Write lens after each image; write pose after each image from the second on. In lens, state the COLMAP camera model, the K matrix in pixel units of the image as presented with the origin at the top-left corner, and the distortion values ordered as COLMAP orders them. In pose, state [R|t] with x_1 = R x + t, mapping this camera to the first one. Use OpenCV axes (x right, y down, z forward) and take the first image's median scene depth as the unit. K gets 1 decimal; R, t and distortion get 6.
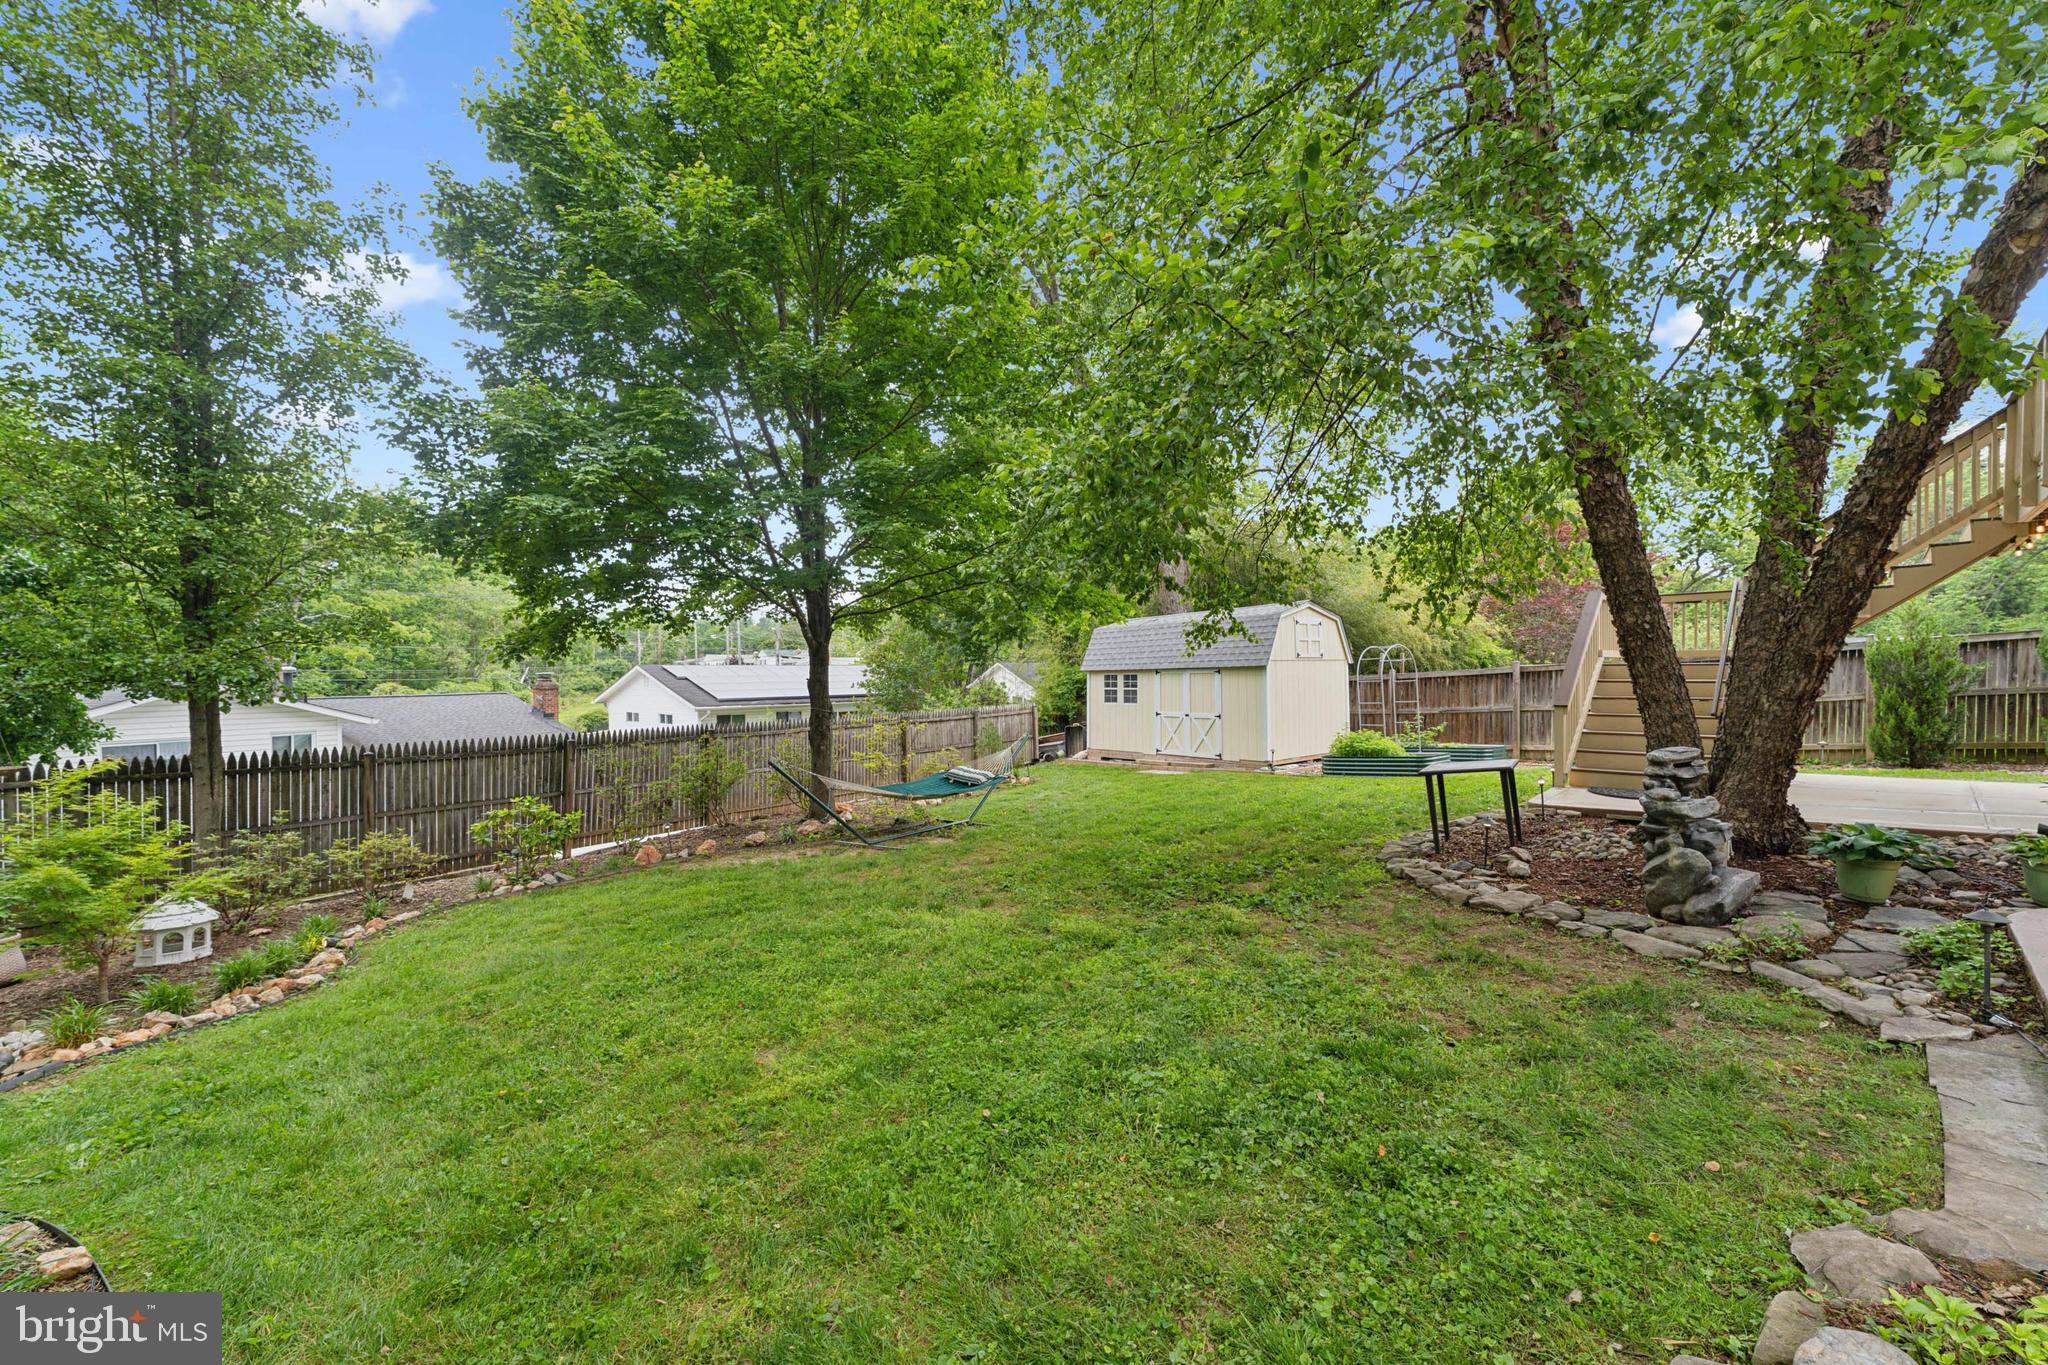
lens RADIAL K [[808.2, 0, 1024.0], [0, 808.2, 682.5], [0, 0, 1]] dist [0.001149, 0.000303]
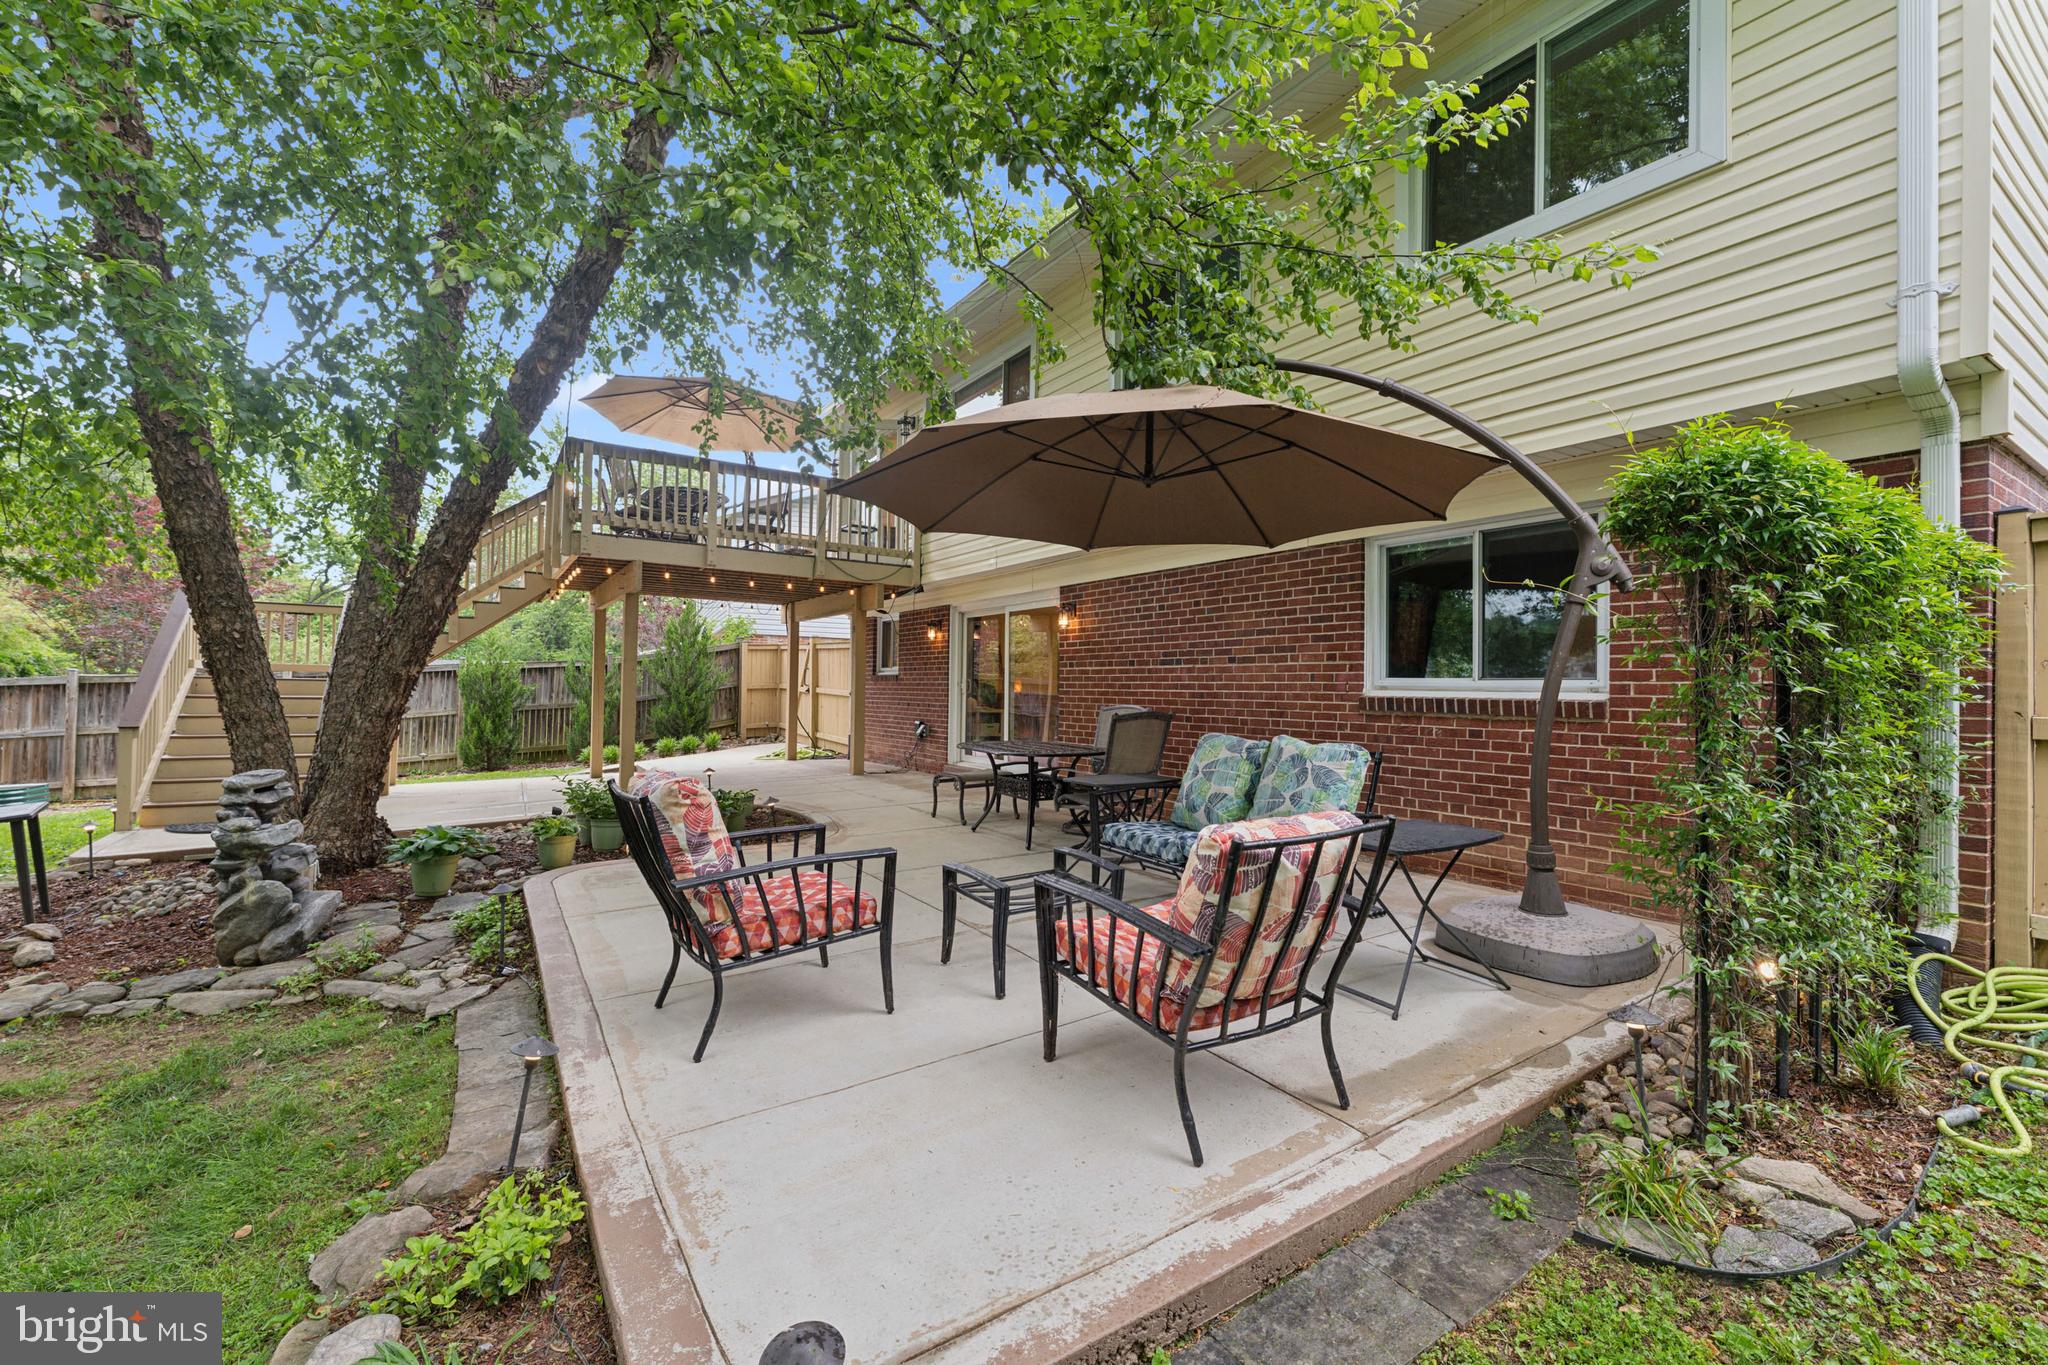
lens RADIAL K [[833.4, 0, 1024.7], [0, 833.4, 672.4], [0, 0, 1]] dist [0.000198, -0.000008]
pose [[0.216273, 0.034649, 0.975718, 0.074972], [-0.006276, 0.999399, -0.034099, -0.003720], [-0.976313, 0.001251, 0.216360, -0.044675]]
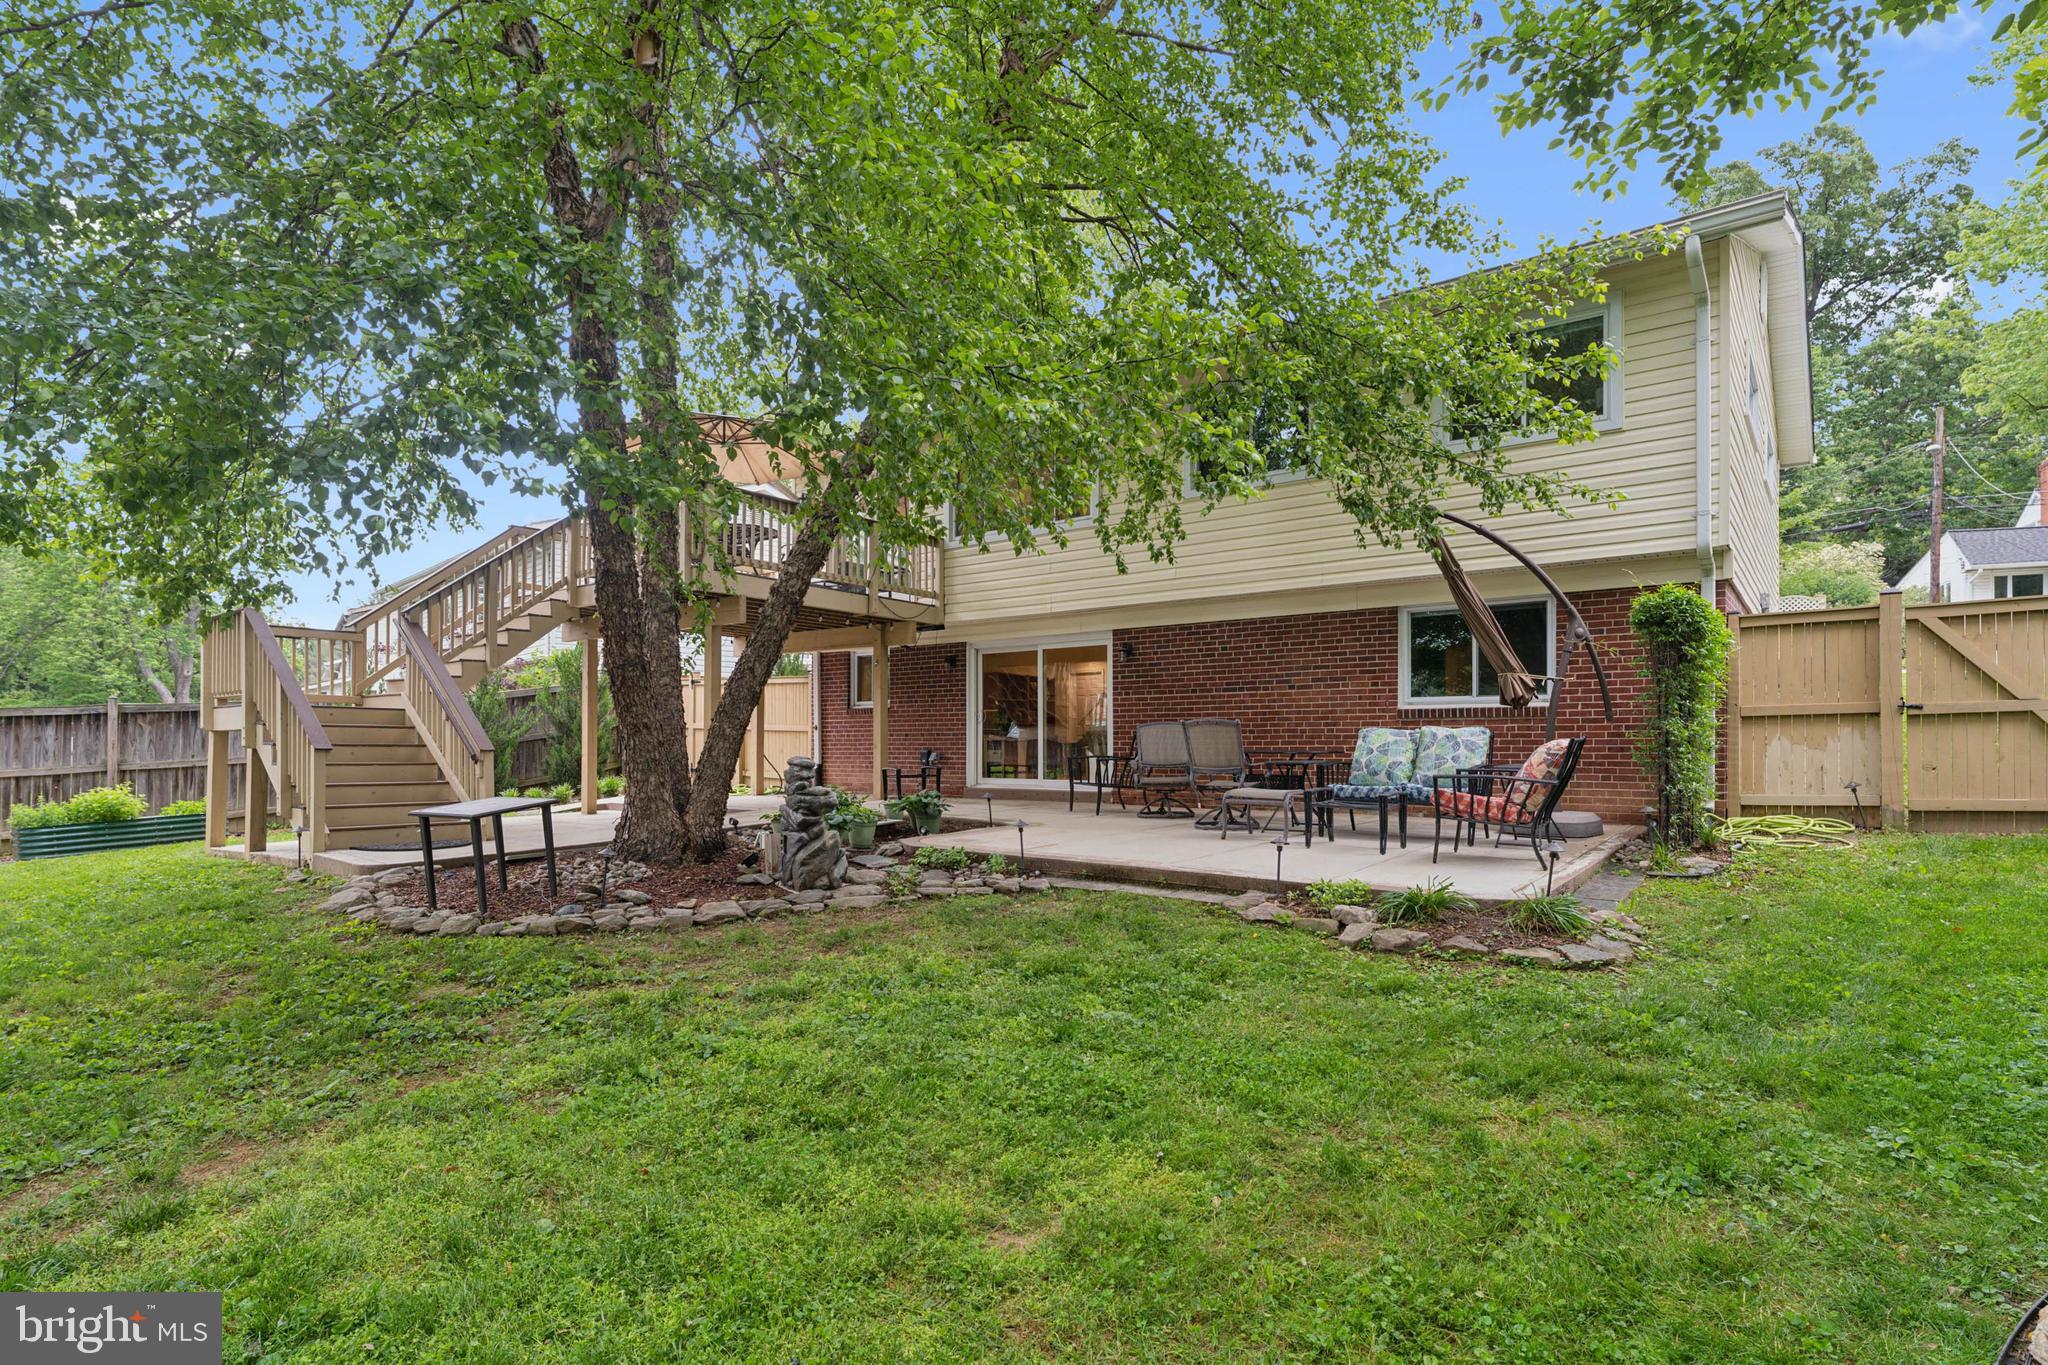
lens RADIAL K [[1003.2, 0, 1023.2], [0, 1003.2, 735.5], [0, 0, 1]] dist [0.000646, 0.000025]
pose [[-0.107215, 0.022549, 0.993980, -0.821725], [0.010601, 0.999712, -0.021535, 0.089581], [-0.994179, 0.008228, -0.107423, 0.860697]]
